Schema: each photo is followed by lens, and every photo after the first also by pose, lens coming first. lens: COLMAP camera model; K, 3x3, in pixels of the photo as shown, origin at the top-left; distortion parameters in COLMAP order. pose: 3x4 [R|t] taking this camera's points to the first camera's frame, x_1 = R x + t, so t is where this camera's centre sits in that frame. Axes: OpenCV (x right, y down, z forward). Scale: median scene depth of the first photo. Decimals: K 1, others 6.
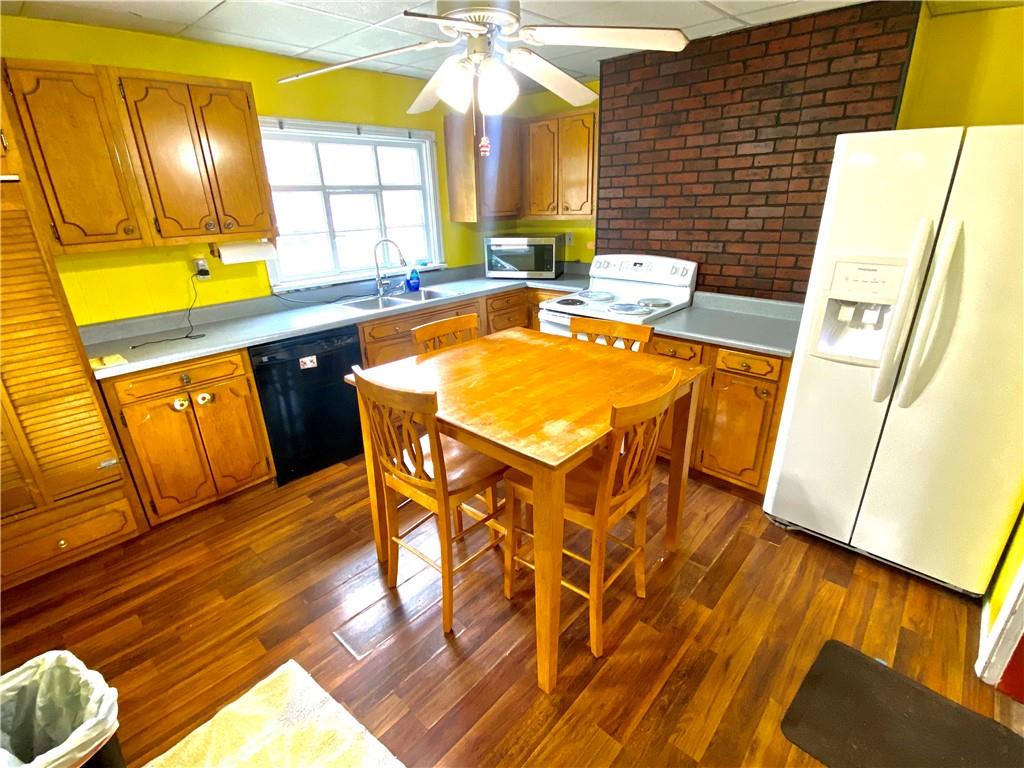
lens RADIAL K [[485.7, 0, 512.0], [0, 485.7, 384.0], [0, 0, 1]] dist [0.052951, -0.034760]
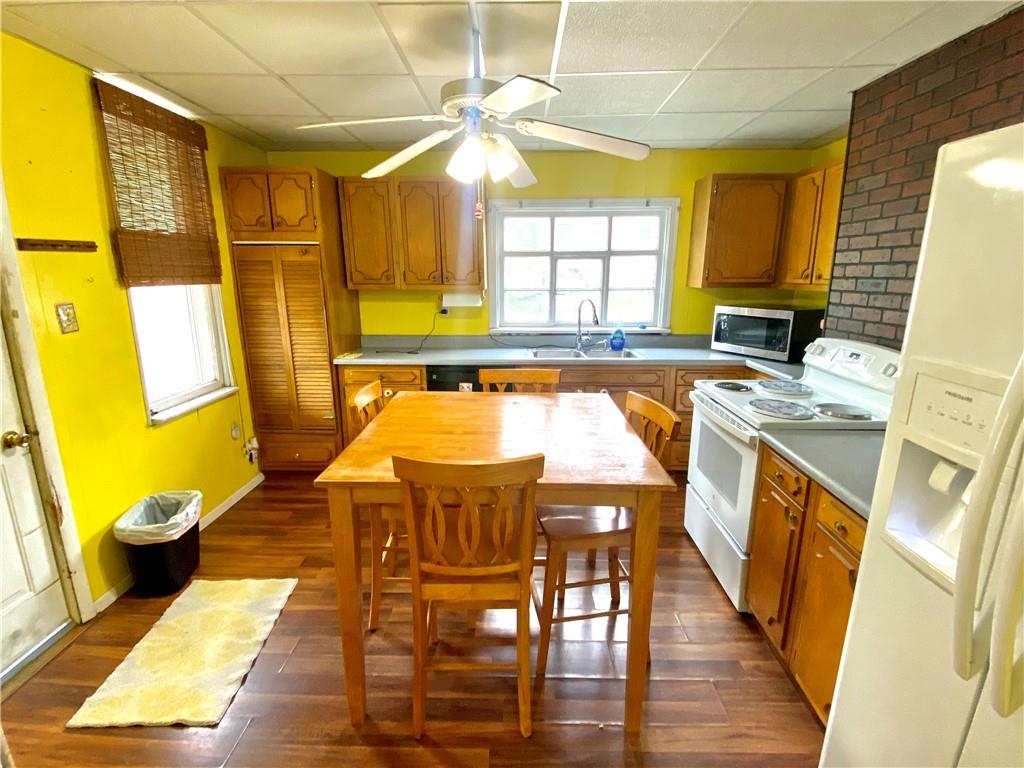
lens RADIAL K [[485.7, 0, 512.0], [0, 485.7, 384.0], [0, 0, 1]] dist [0.052951, -0.034760]
pose [[0.665663, 0.192312, -0.721047, 0.444519], [-0.284102, 0.958772, -0.006564, -0.063459], [0.690057, 0.209220, 0.692855, 0.188997]]
